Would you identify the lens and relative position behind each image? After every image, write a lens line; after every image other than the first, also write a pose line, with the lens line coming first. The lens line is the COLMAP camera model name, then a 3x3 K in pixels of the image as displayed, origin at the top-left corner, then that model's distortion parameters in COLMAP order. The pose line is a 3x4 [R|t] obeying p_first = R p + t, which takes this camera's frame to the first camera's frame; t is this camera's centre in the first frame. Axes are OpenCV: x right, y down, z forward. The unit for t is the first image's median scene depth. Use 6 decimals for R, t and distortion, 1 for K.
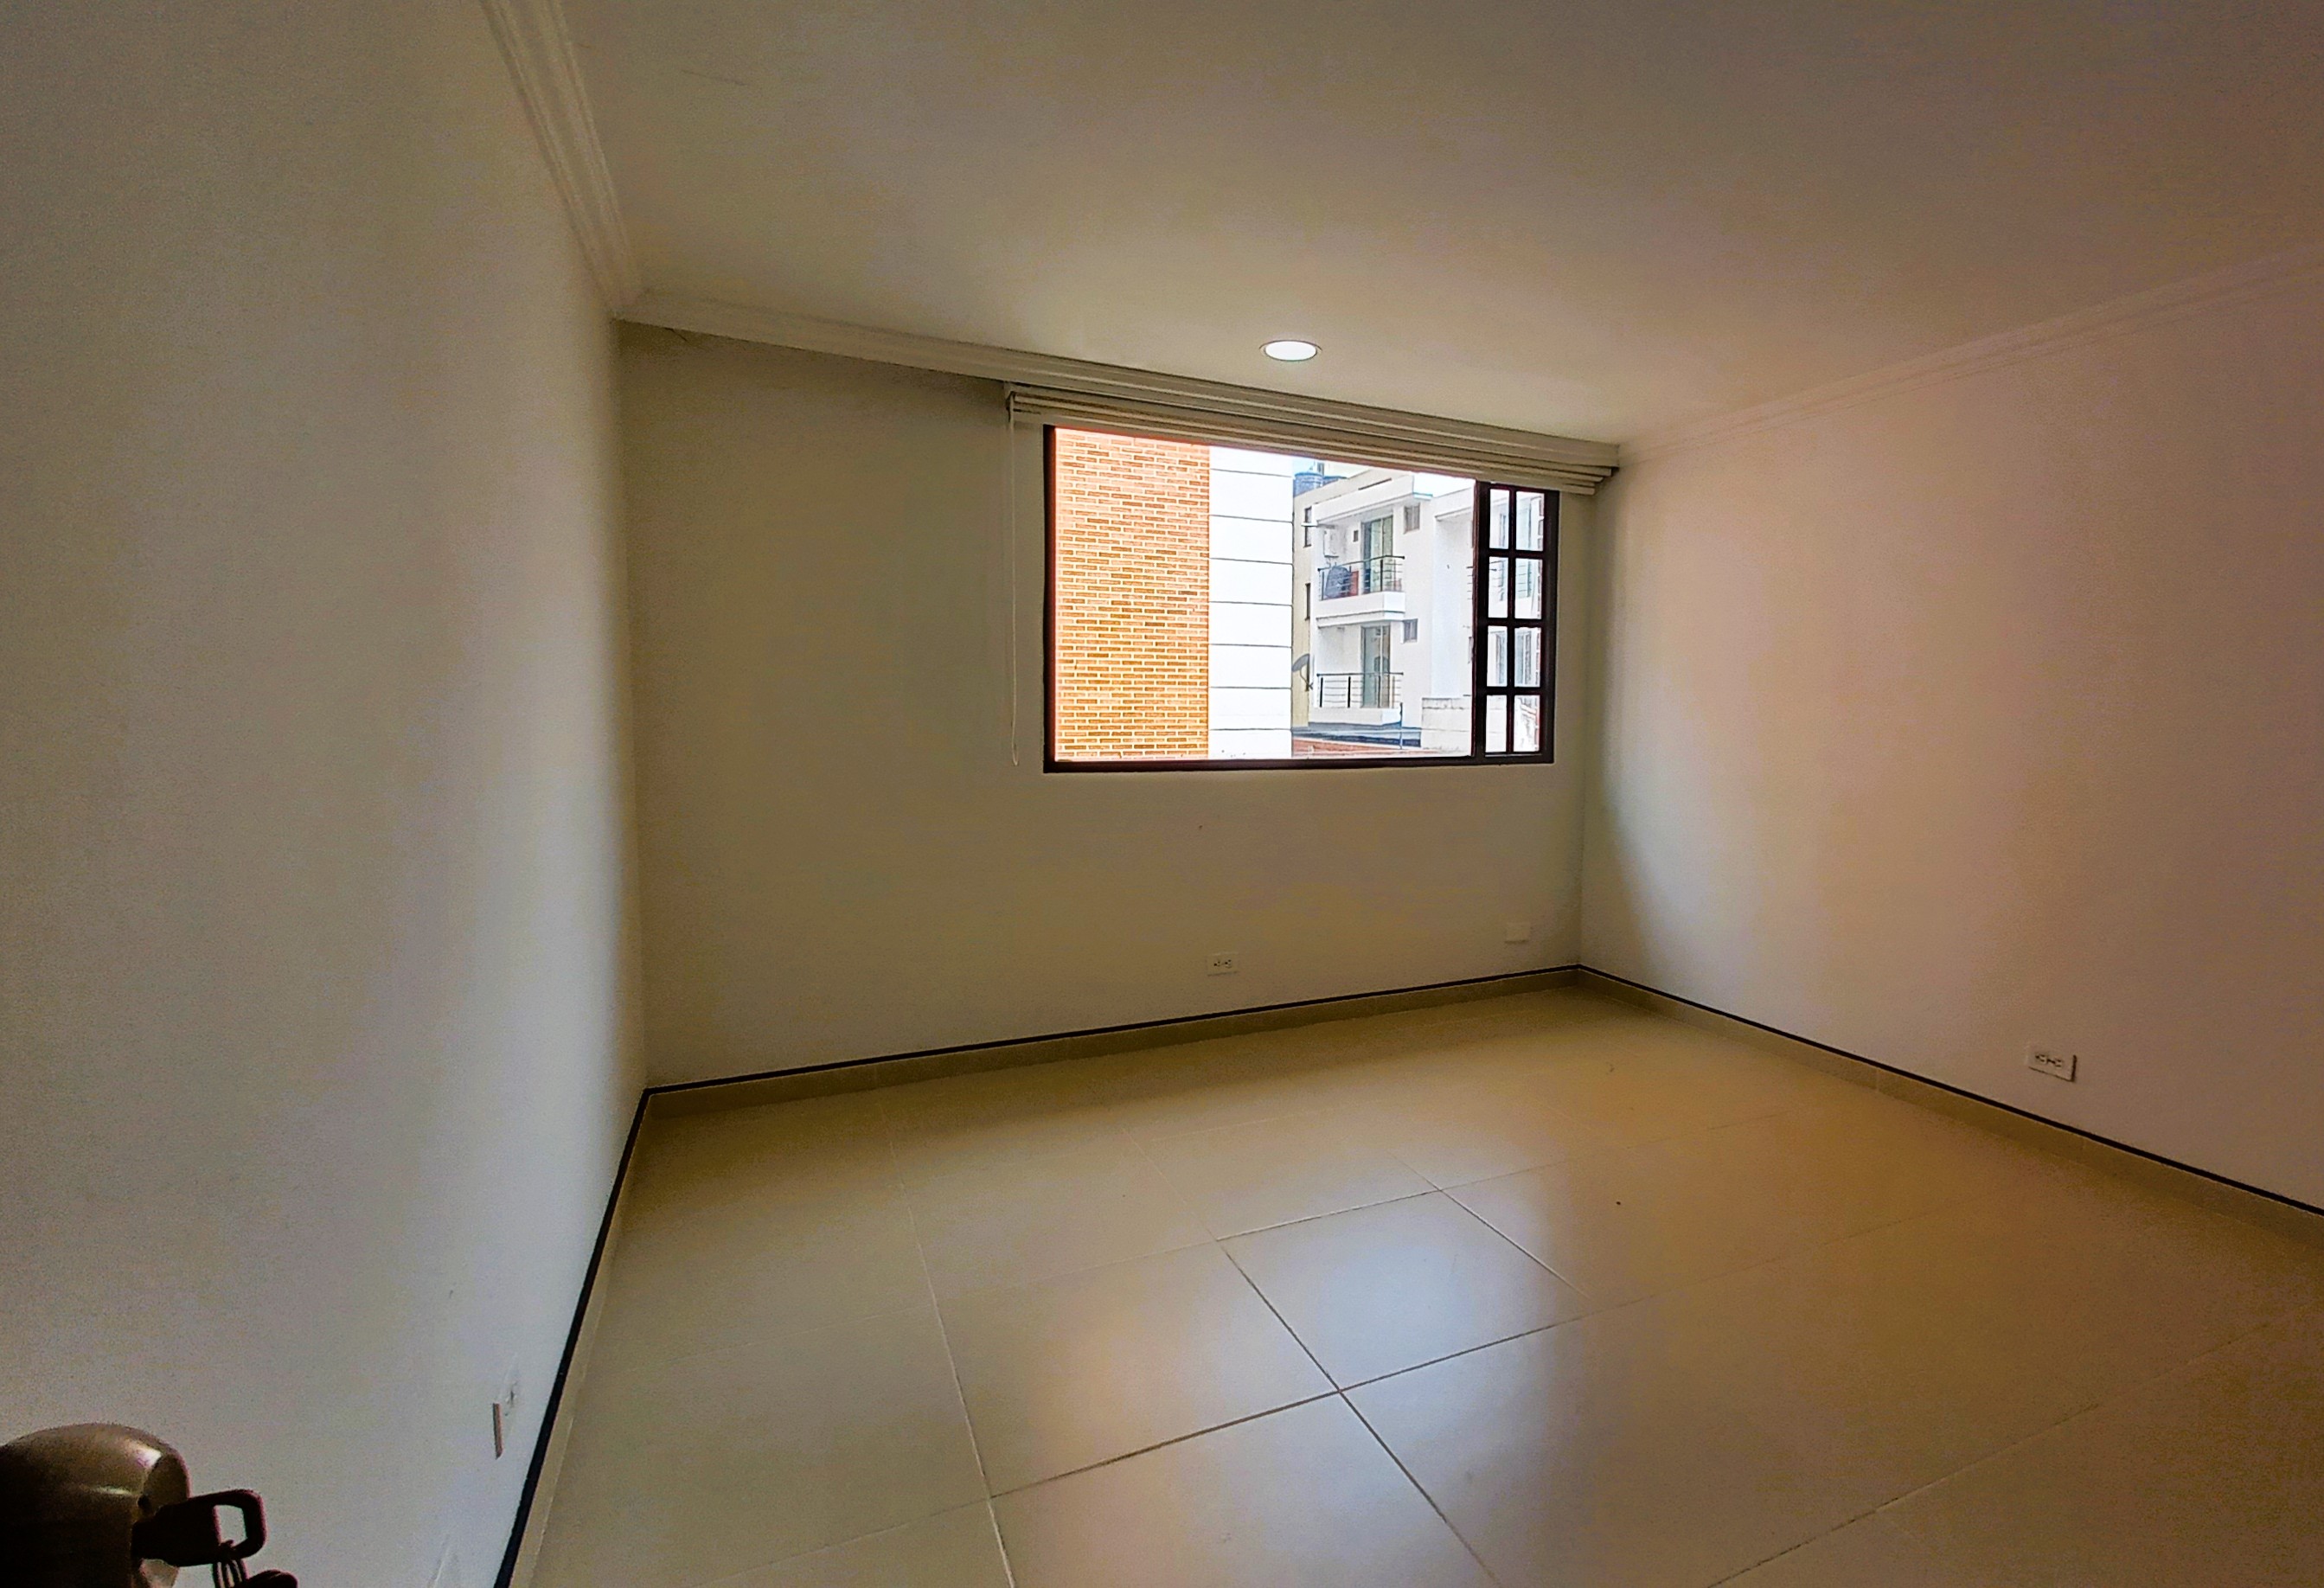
lens RADIAL K [[979.0, 0, 1195.1], [0, 979.0, 729.2], [0, 0, 1]] dist [0.002725, 0.000097]
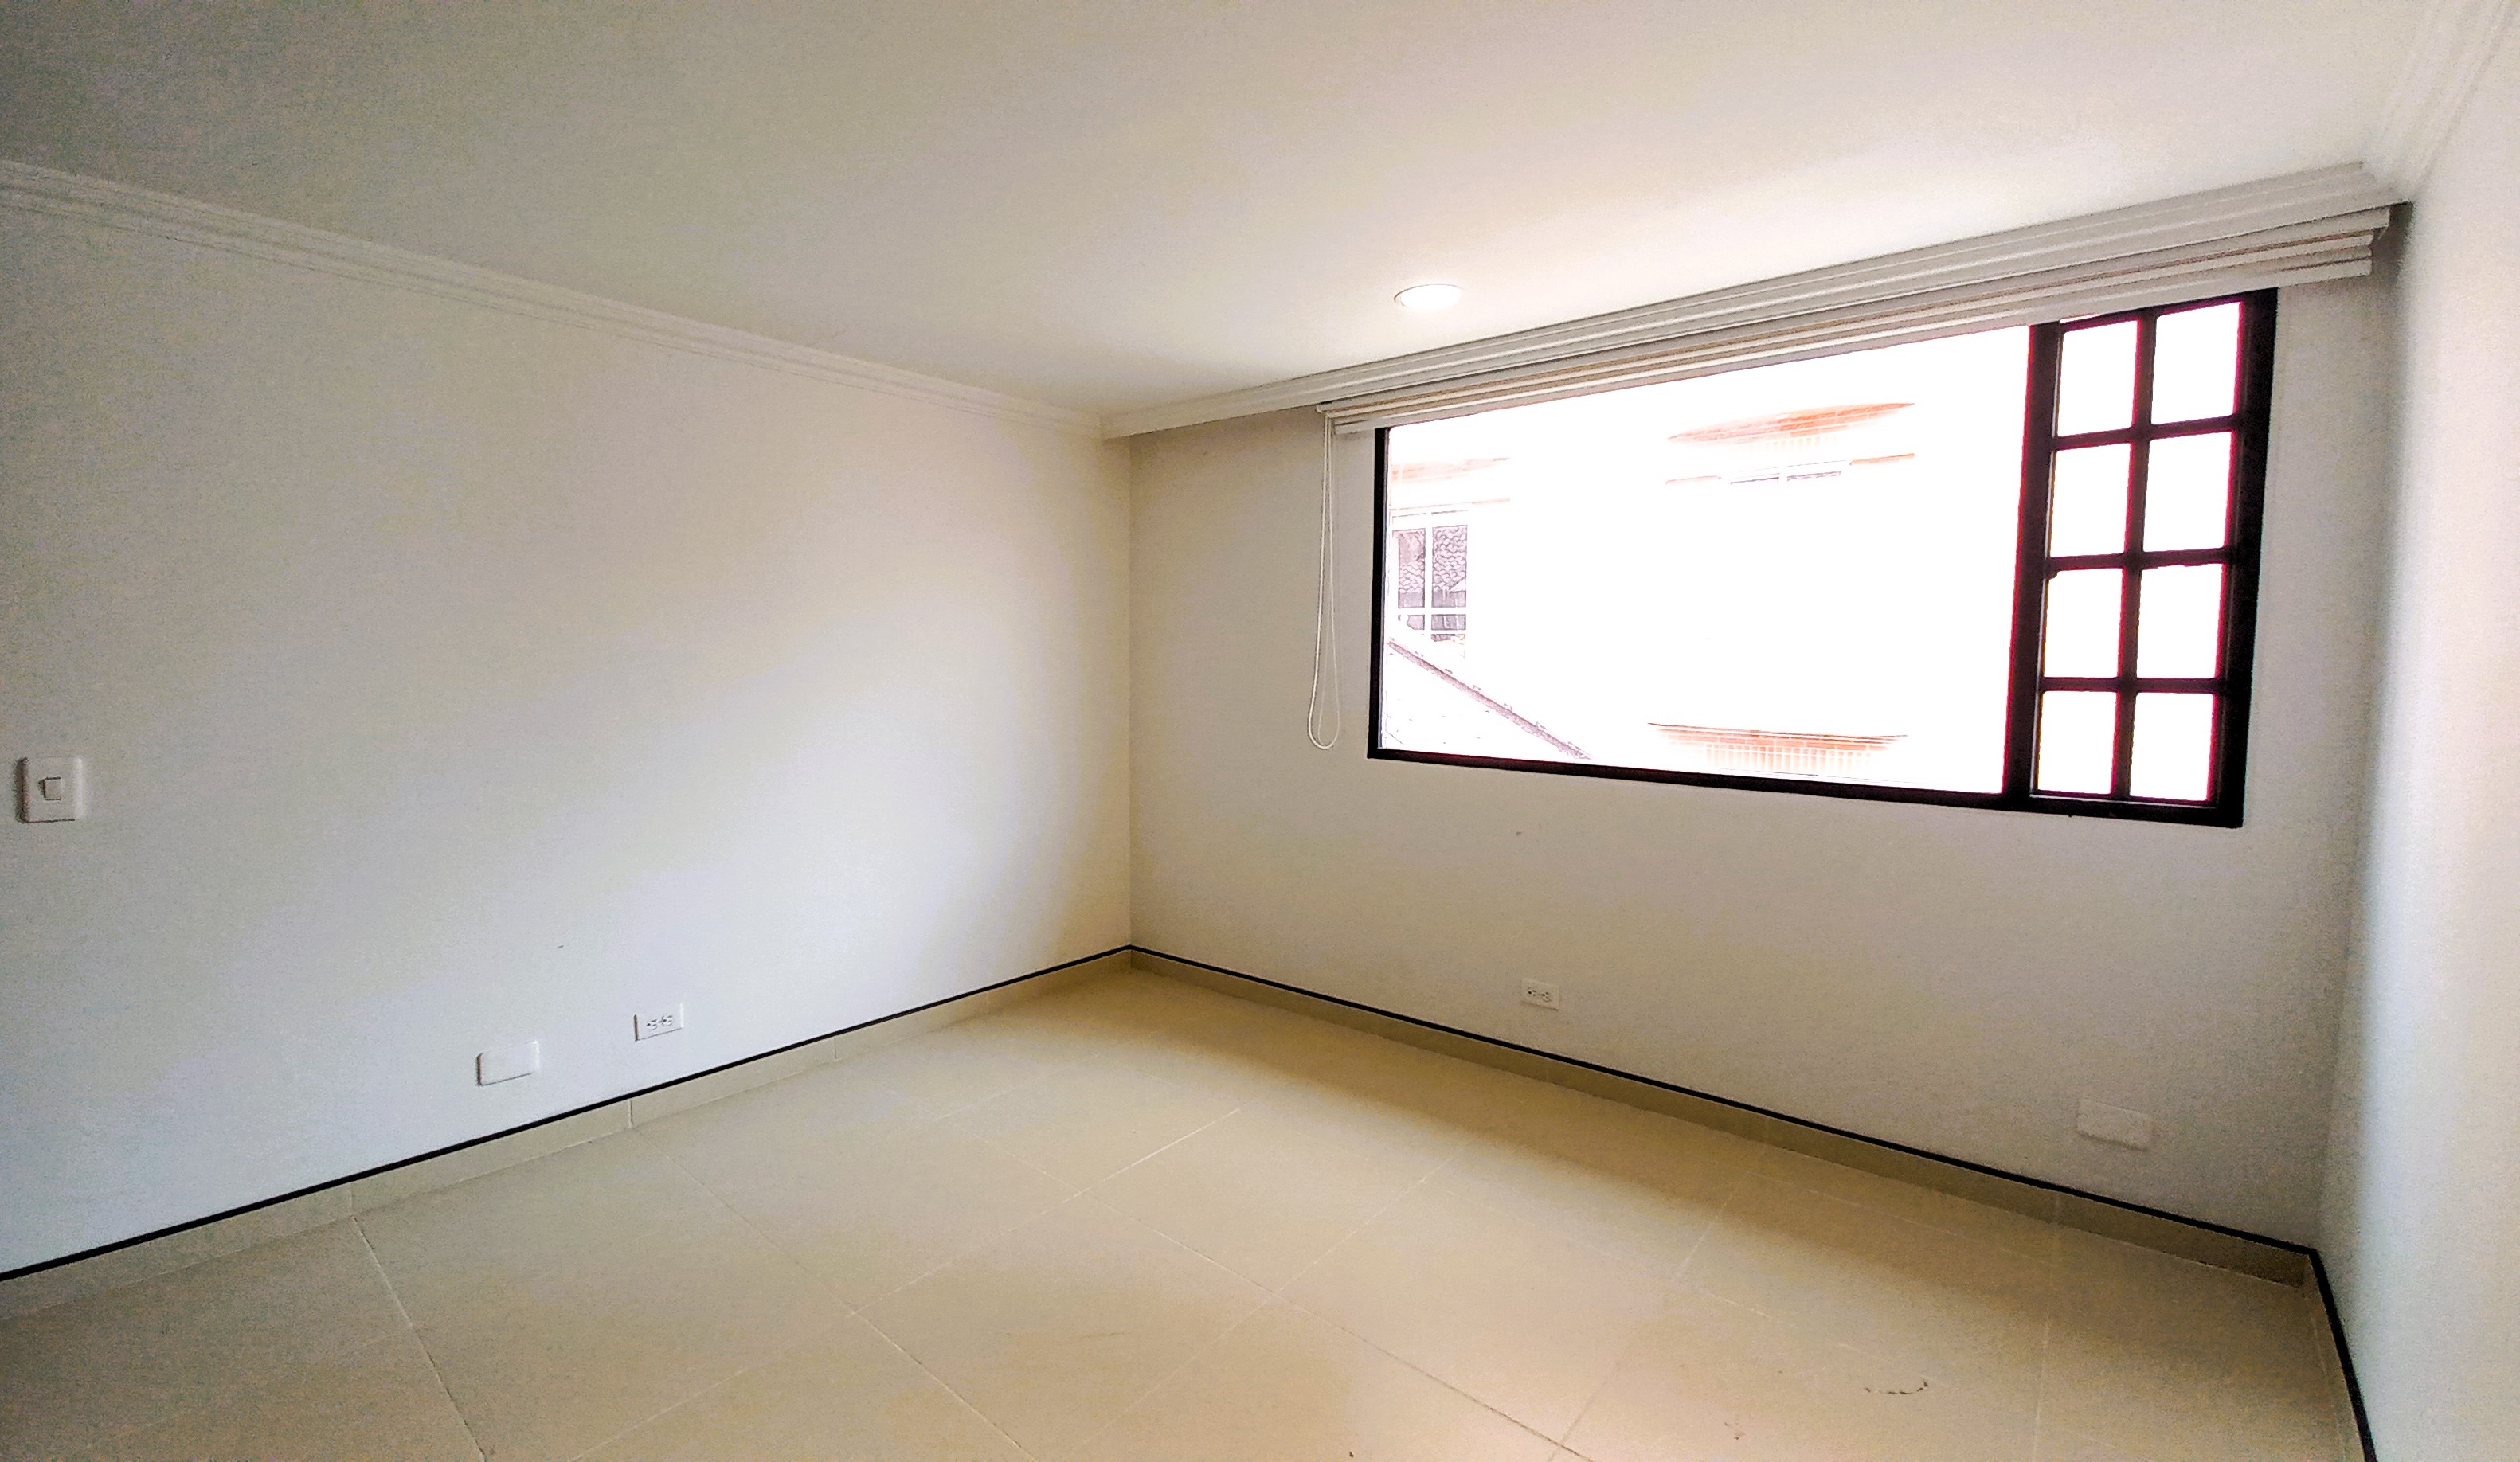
lens RADIAL K [[1068.9, 0, 1265.6], [0, 1068.9, 737.0], [0, 0, 1]] dist [-0.003839, -0.000180]
pose [[0.442638, 0.044923, -0.895574, 0.821860], [-0.050063, 0.998425, 0.025338, -0.001263], [0.895302, 0.033619, 0.444190, 0.380988]]
